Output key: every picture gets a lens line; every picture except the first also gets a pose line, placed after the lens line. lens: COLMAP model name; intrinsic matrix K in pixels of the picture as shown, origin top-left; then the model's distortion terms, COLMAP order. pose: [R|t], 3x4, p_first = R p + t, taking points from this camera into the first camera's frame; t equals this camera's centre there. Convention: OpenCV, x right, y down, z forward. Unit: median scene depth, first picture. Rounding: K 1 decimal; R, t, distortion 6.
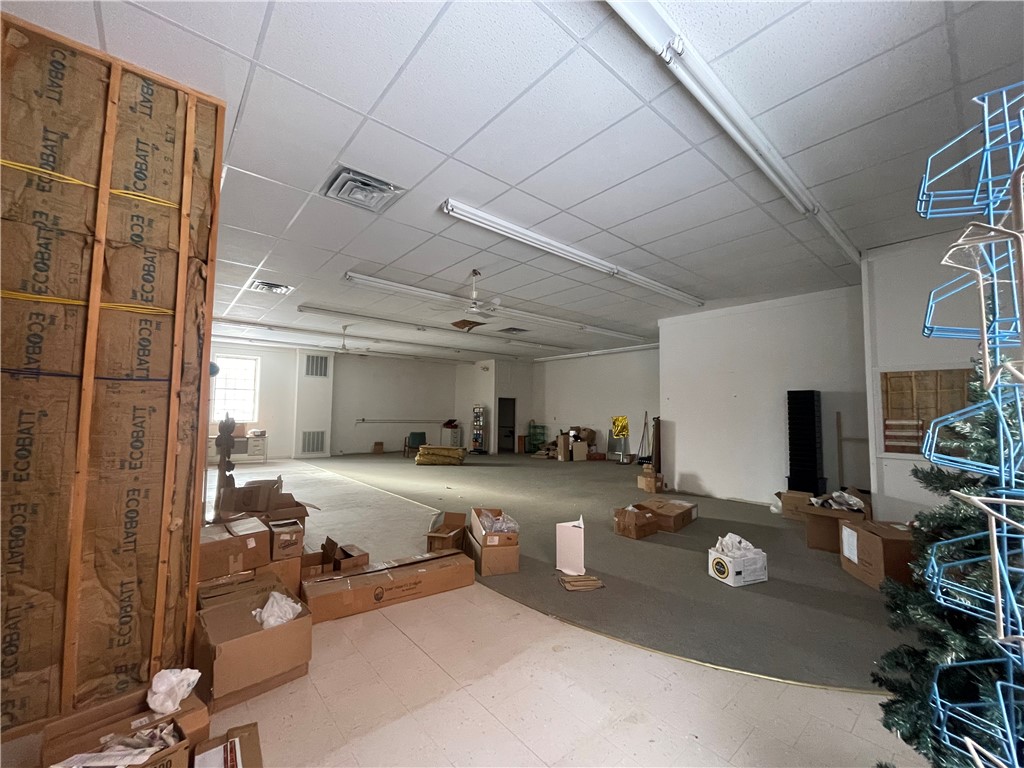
lens RADIAL K [[412.8, 0, 514.7], [0, 412.8, 379.3], [0, 0, 1]] dist [-0.003681, -0.000750]
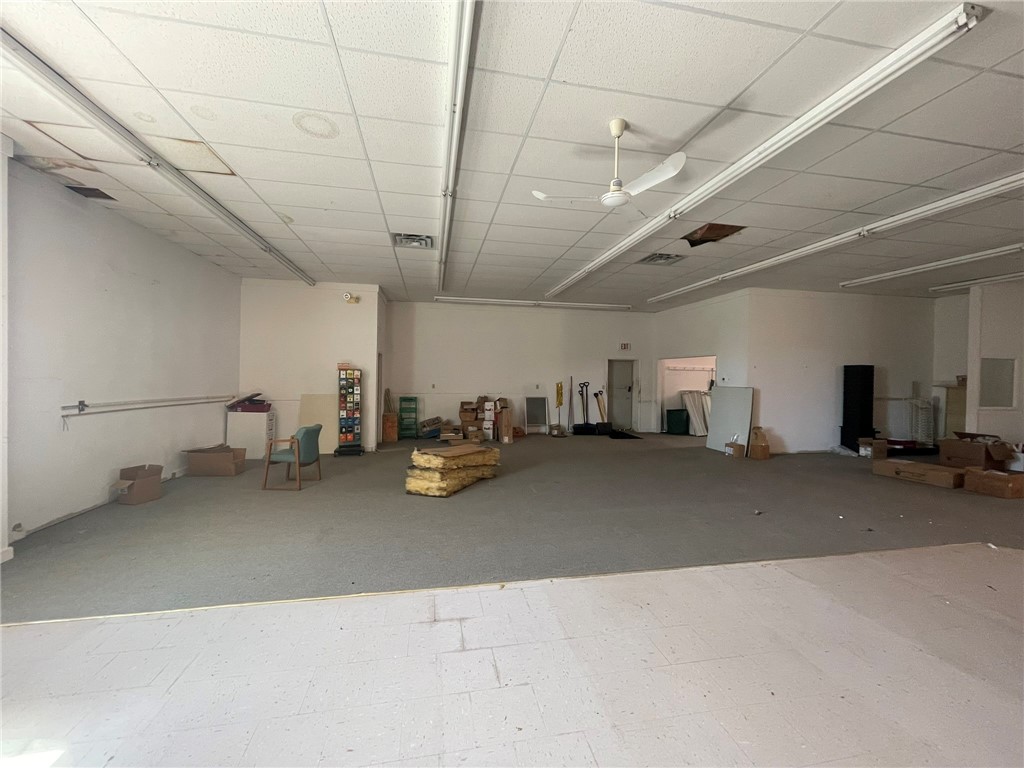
lens RADIAL K [[412.8, 0, 511.4], [0, 412.8, 377.7], [0, 0, 1]] dist [-0.003681, -0.000750]
pose [[0.516103, -0.007137, 0.856497, -0.445394], [-0.070316, 0.996237, 0.050672, 0.036791], [-0.853635, -0.086377, 0.513659, 0.544100]]
